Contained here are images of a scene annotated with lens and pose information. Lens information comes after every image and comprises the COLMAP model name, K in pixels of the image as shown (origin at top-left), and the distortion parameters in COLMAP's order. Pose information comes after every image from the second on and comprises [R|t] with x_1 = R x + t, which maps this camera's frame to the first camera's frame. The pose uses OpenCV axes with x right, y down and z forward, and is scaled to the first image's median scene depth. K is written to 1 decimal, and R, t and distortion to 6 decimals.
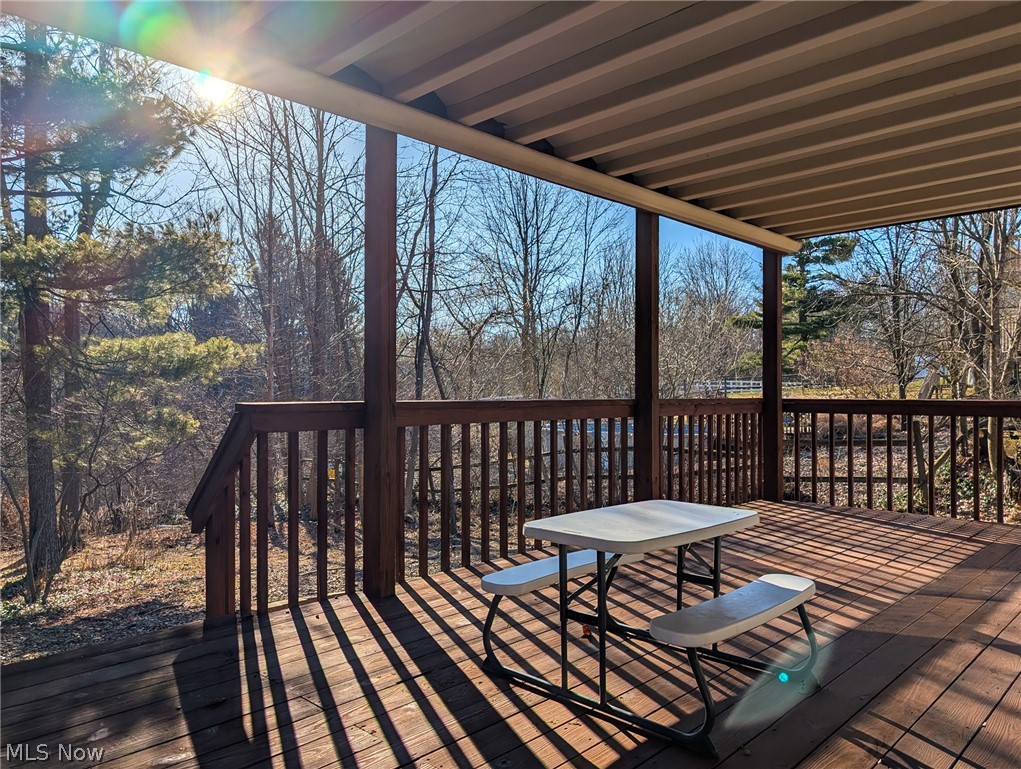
lens RADIAL K [[736.7, 0, 510.5], [0, 736.7, 384.5], [0, 0, 1]] dist [0.013574, -0.005682]
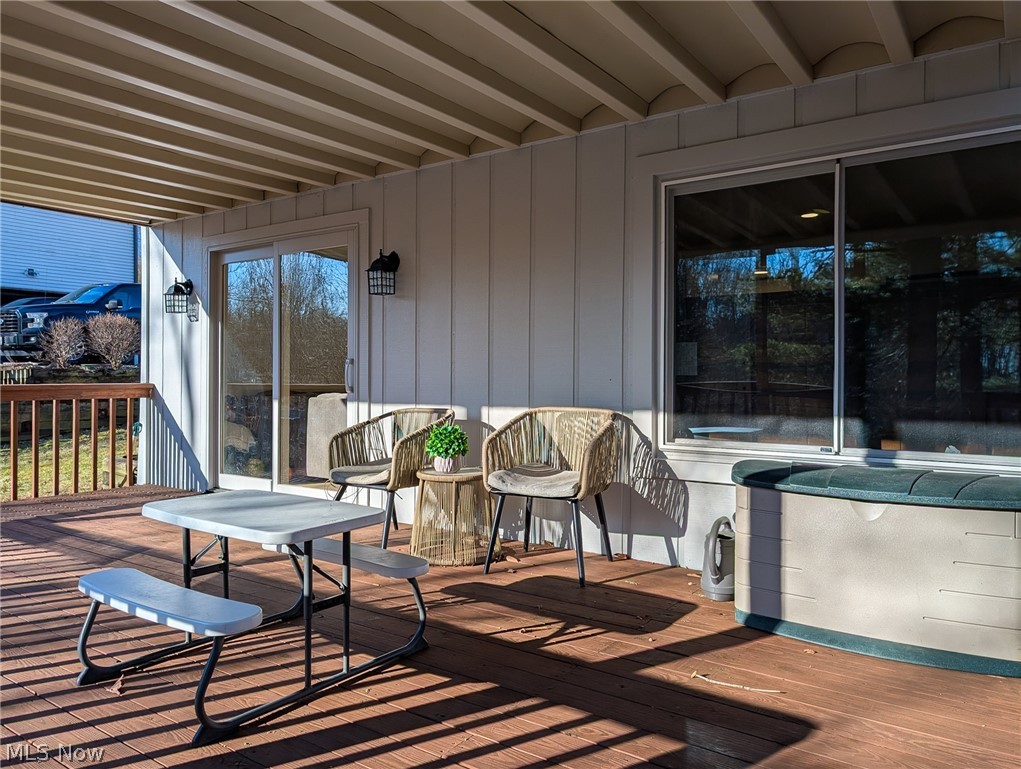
lens RADIAL K [[736.7, 0, 510.5], [0, 736.7, 384.5], [0, 0, 1]] dist [0.013574, -0.005682]
pose [[-0.157478, -0.006860, 0.987499, -0.987198], [-0.011302, 0.999923, 0.005144, 0.007789], [-0.987458, -0.010351, -0.157543, 0.957364]]
